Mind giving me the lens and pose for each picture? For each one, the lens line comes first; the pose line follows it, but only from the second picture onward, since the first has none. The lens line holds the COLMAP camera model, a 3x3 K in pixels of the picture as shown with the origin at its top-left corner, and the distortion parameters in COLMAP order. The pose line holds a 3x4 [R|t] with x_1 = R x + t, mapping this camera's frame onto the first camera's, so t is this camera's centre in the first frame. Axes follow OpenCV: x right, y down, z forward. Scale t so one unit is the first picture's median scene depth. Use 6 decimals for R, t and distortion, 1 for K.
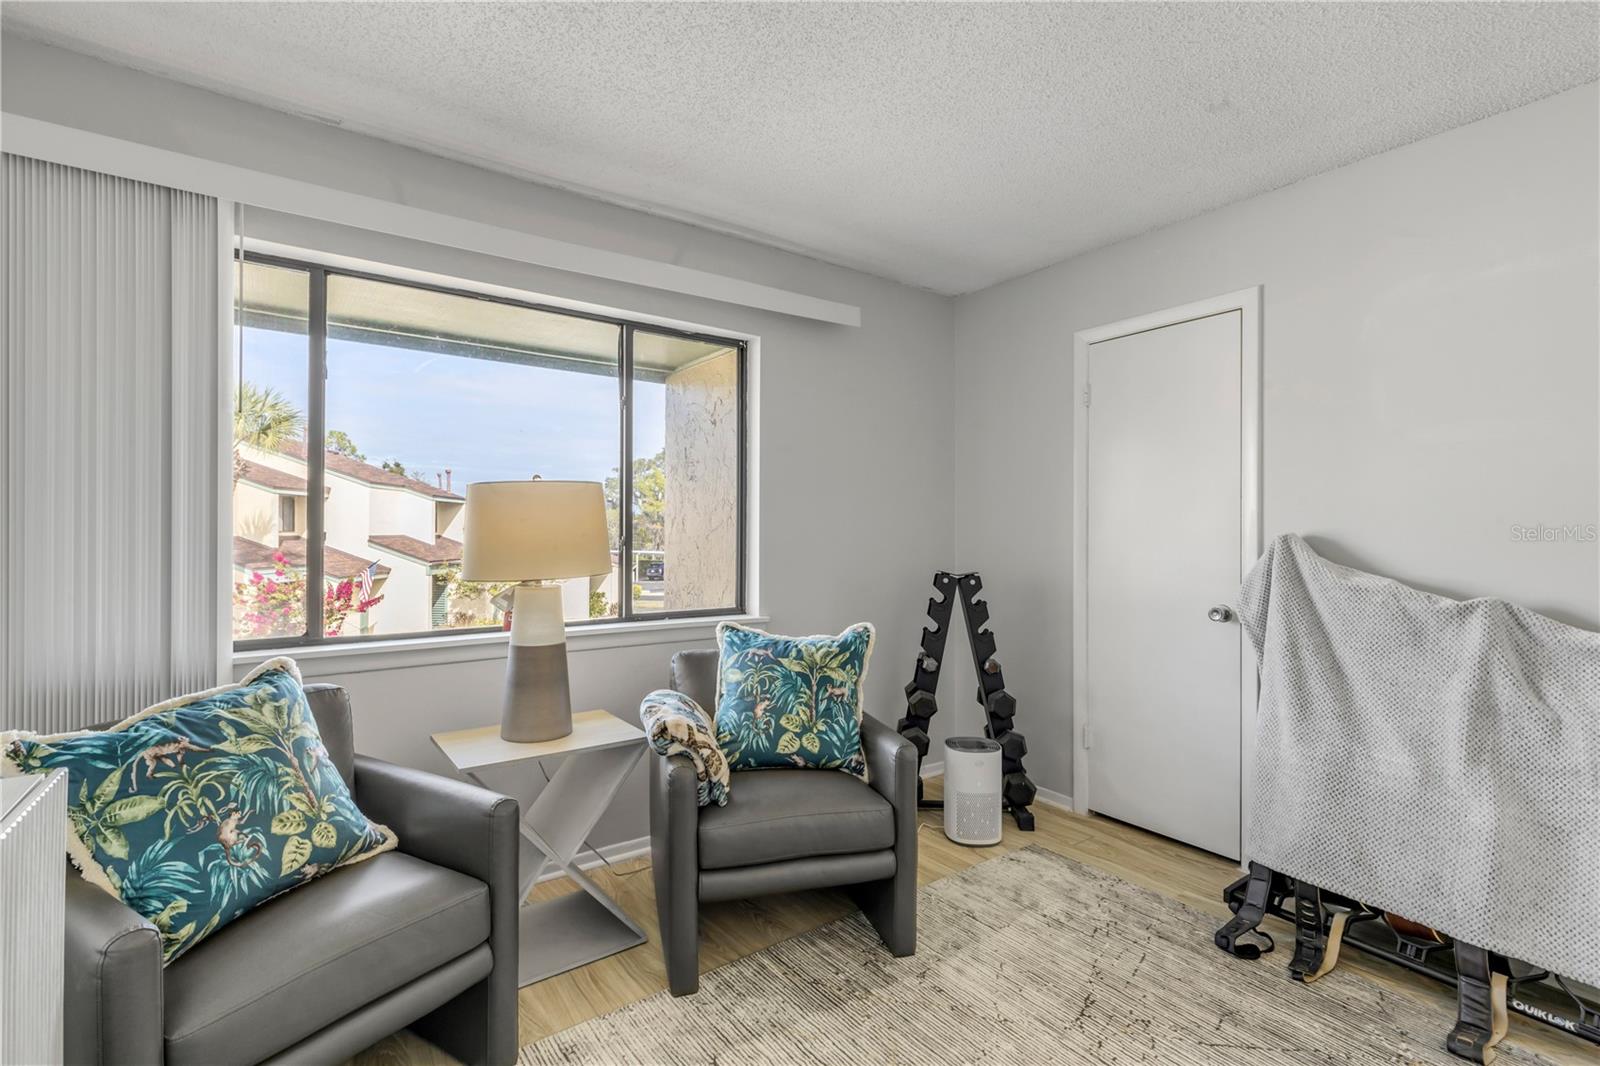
lens RADIAL K [[719.7, 0, 800.0], [0, 719.7, 533.9], [0, 0, 1]] dist [0.006854, -0.002516]
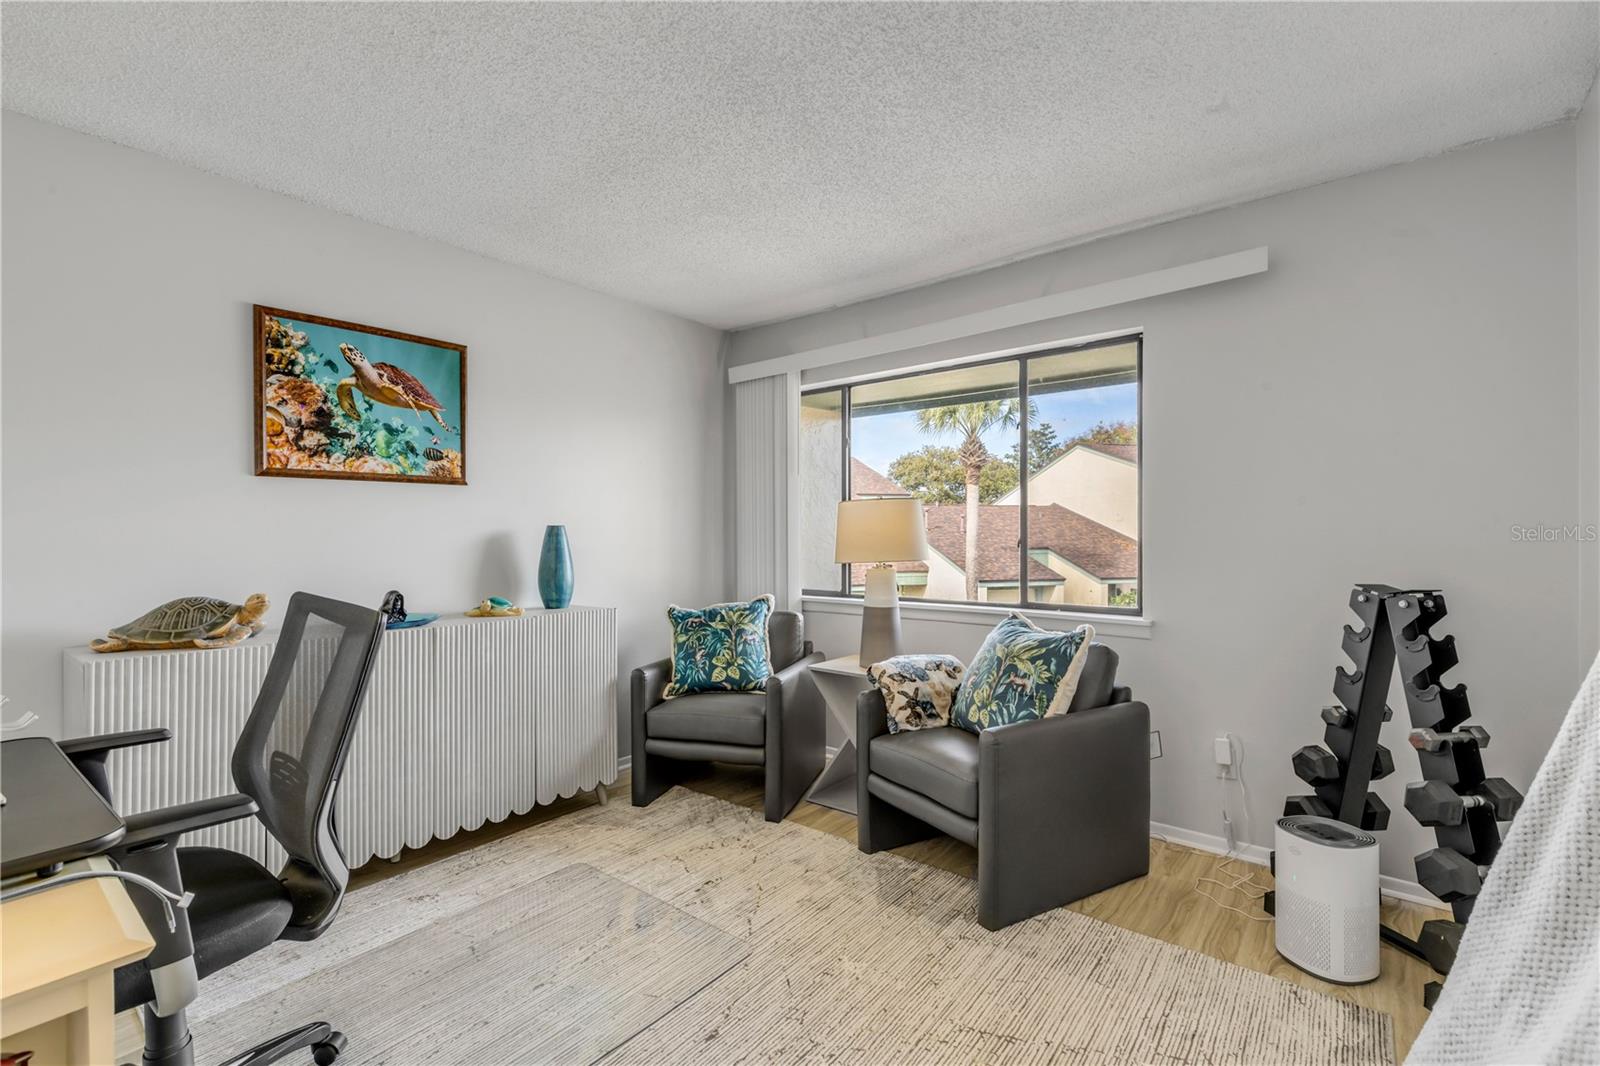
lens RADIAL K [[719.7, 0, 803.5], [0, 719.7, 540.1], [0, 0, 1]] dist [0.006854, -0.002516]
pose [[0.262970, 0.000806, -0.964804, 1.021728], [0.004262, 0.999989, 0.001997, 0.008179], [0.964795, -0.004637, 0.262963, 0.427937]]
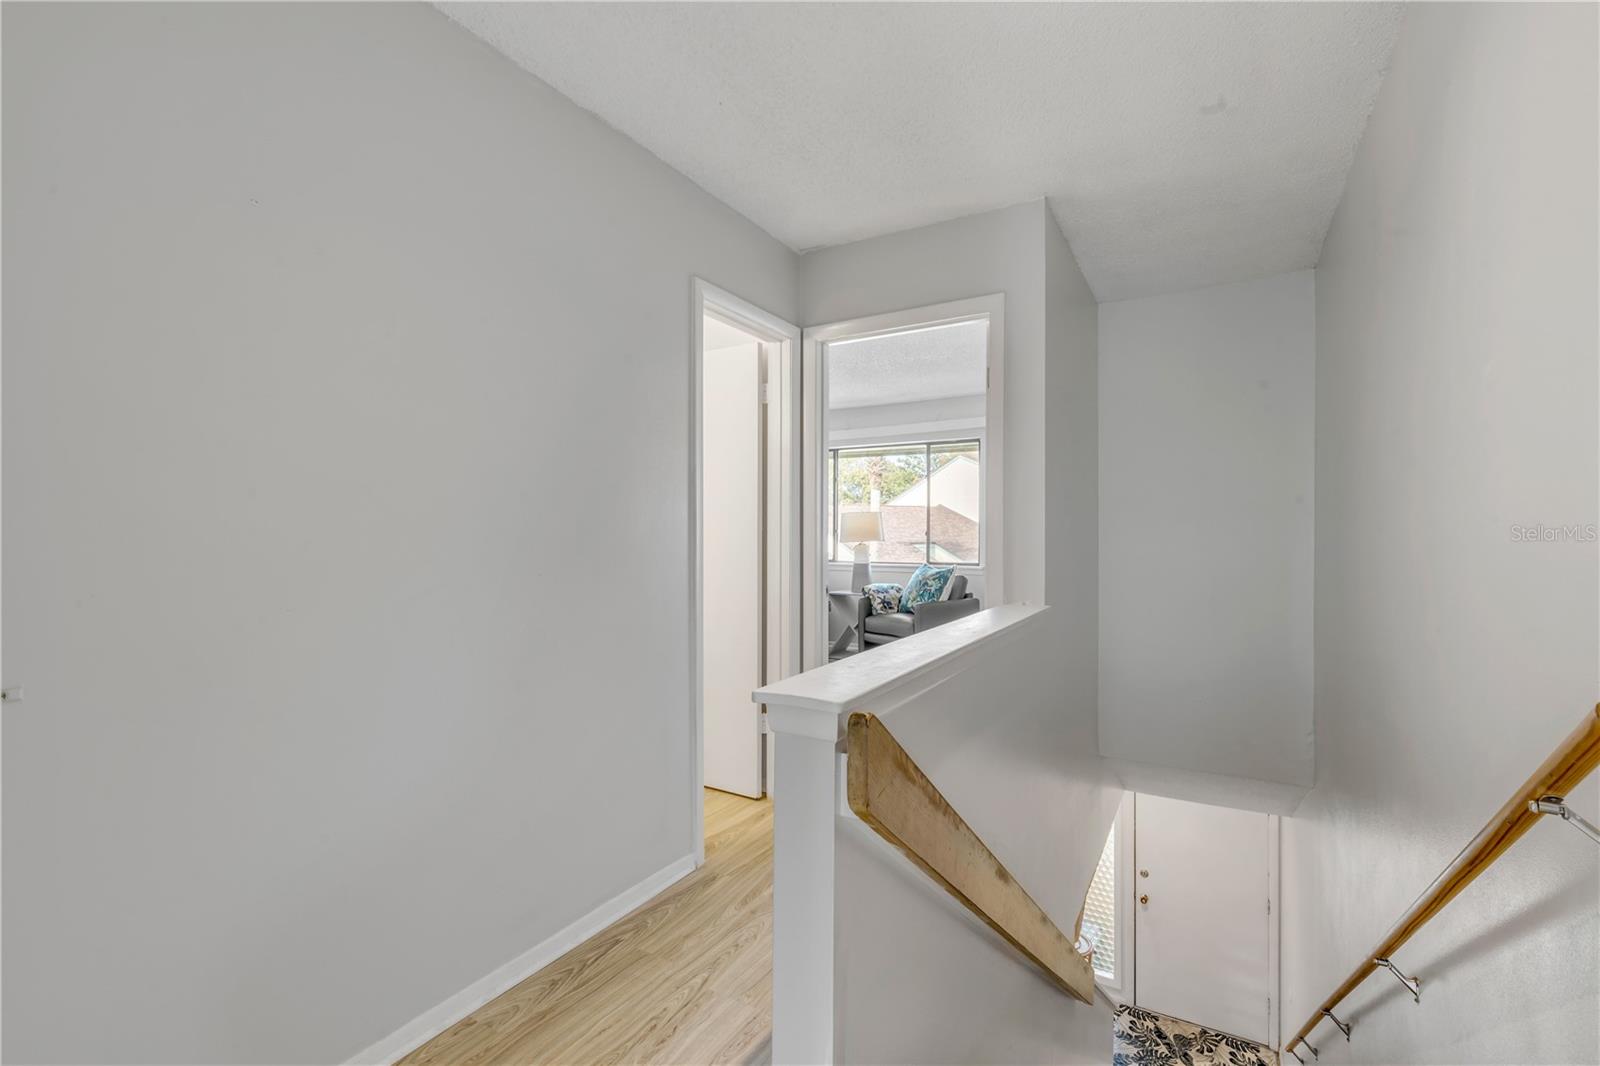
lens RADIAL K [[719.7, 0, 807.8], [0, 719.7, 530.3], [0, 0, 1]] dist [0.006854, -0.002516]
pose [[0.408497, -0.001609, -0.912758, 2.341000], [-0.007485, 0.999959, -0.005112, 0.024938], [0.912729, 0.008920, 0.408468, -0.493798]]
